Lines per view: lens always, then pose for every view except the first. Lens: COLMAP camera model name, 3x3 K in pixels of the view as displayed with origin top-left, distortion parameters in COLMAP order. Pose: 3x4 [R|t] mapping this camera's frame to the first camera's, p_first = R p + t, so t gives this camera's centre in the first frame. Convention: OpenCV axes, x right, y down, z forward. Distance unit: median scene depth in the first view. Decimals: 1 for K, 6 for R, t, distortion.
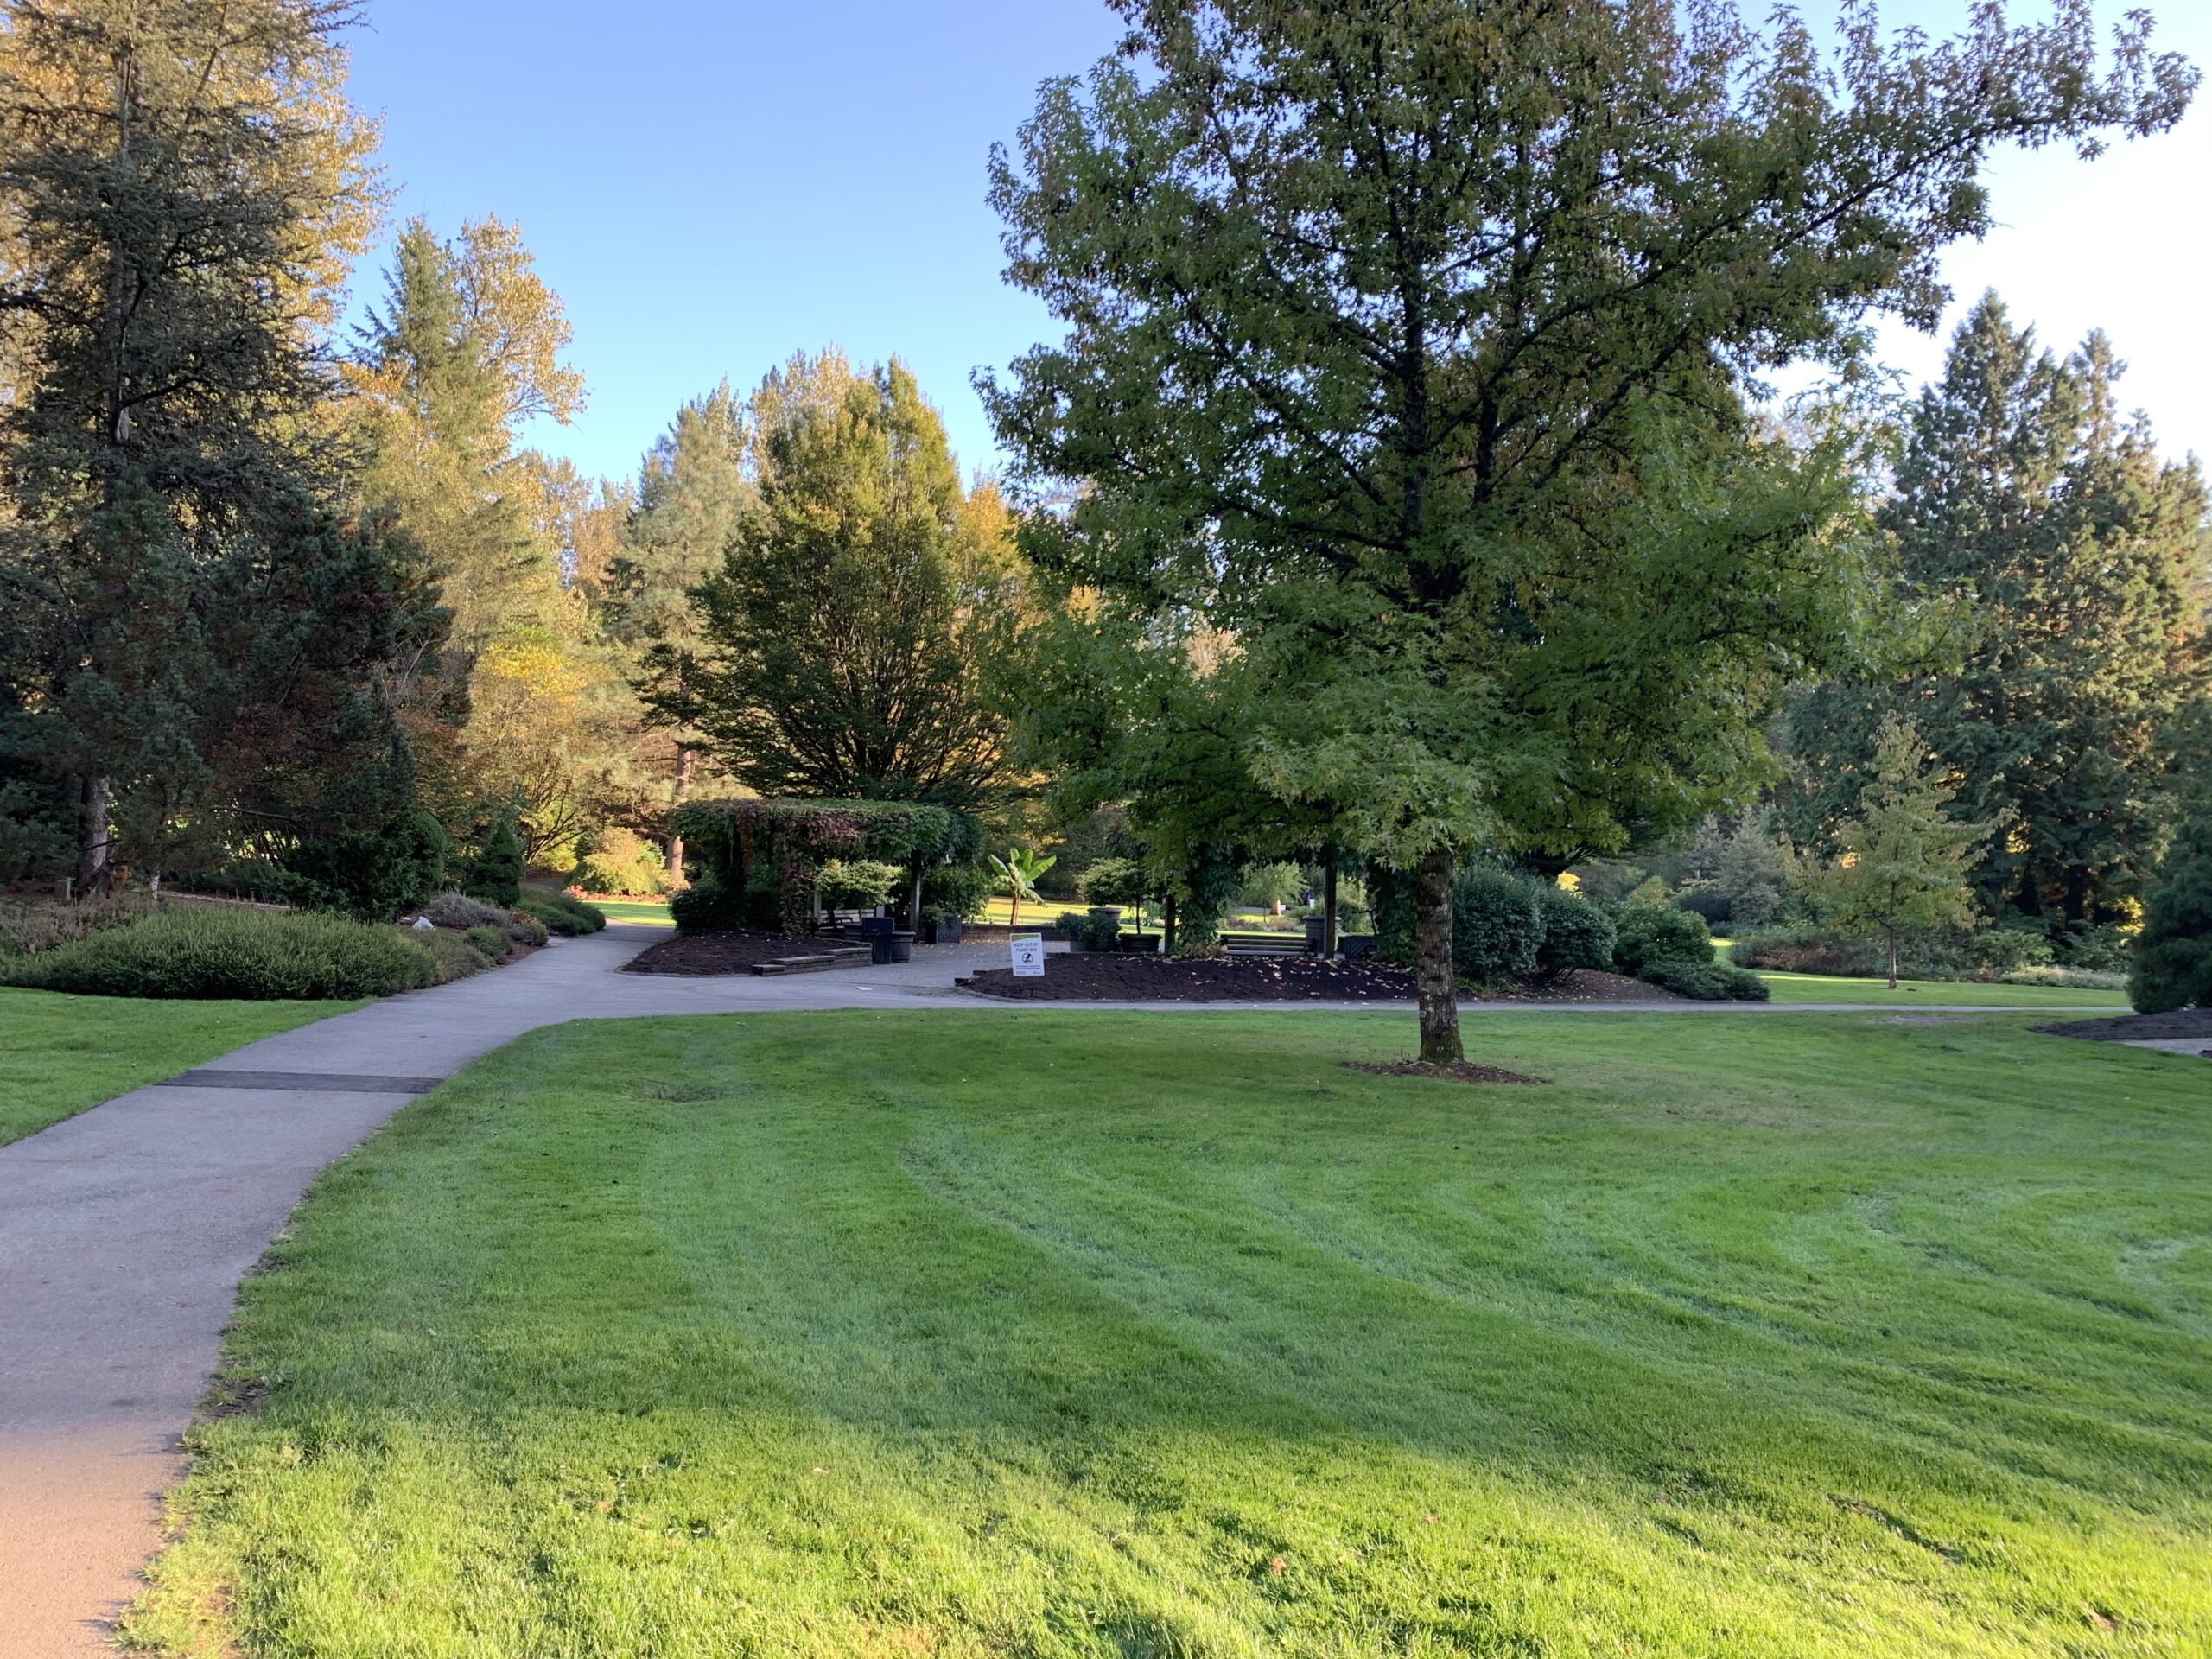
lens RADIAL K [[1649.4, 0, 1101.1], [0, 1649.4, 828.5], [0, 0, 1]] dist [0.008206, 0.007786]
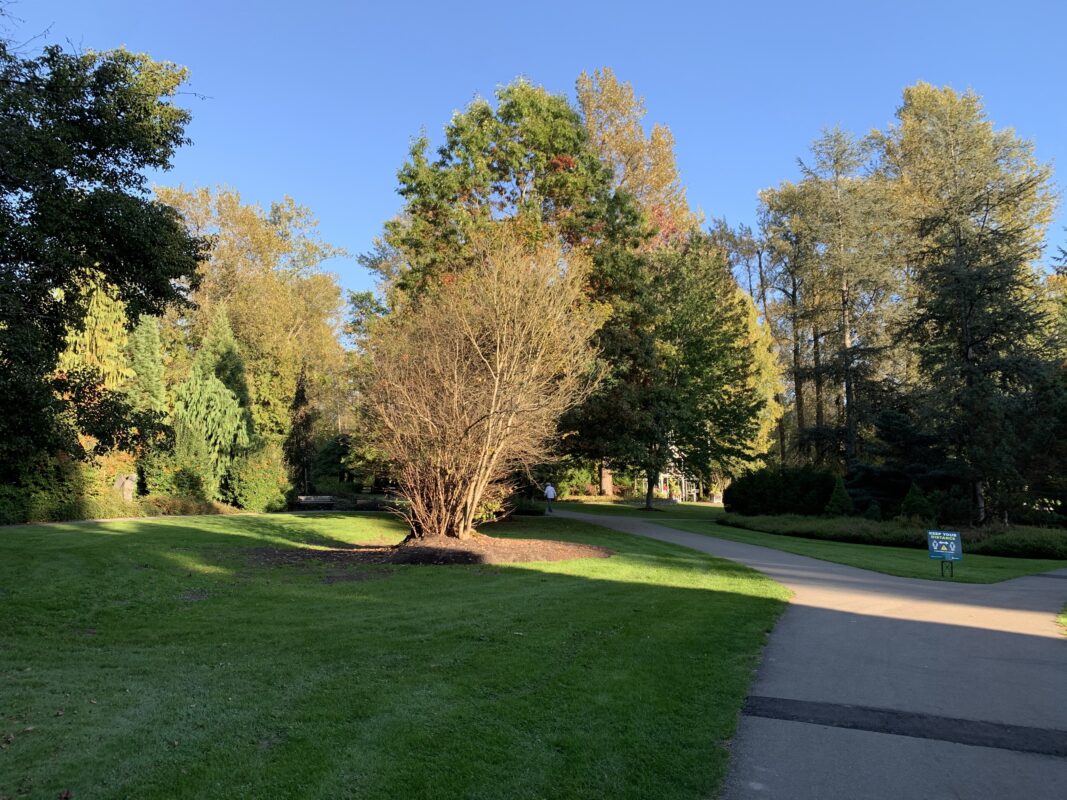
lens RADIAL K [[795.6, 0, 529.7], [0, 795.6, 398.3], [0, 0, 1]] dist [0.008206, 0.007786]
pose [[0.513415, -0.146468, -0.845548, 0.172560], [0.044831, 0.988559, -0.144019, -0.010635], [0.856968, 0.036034, 0.514108, -0.365667]]
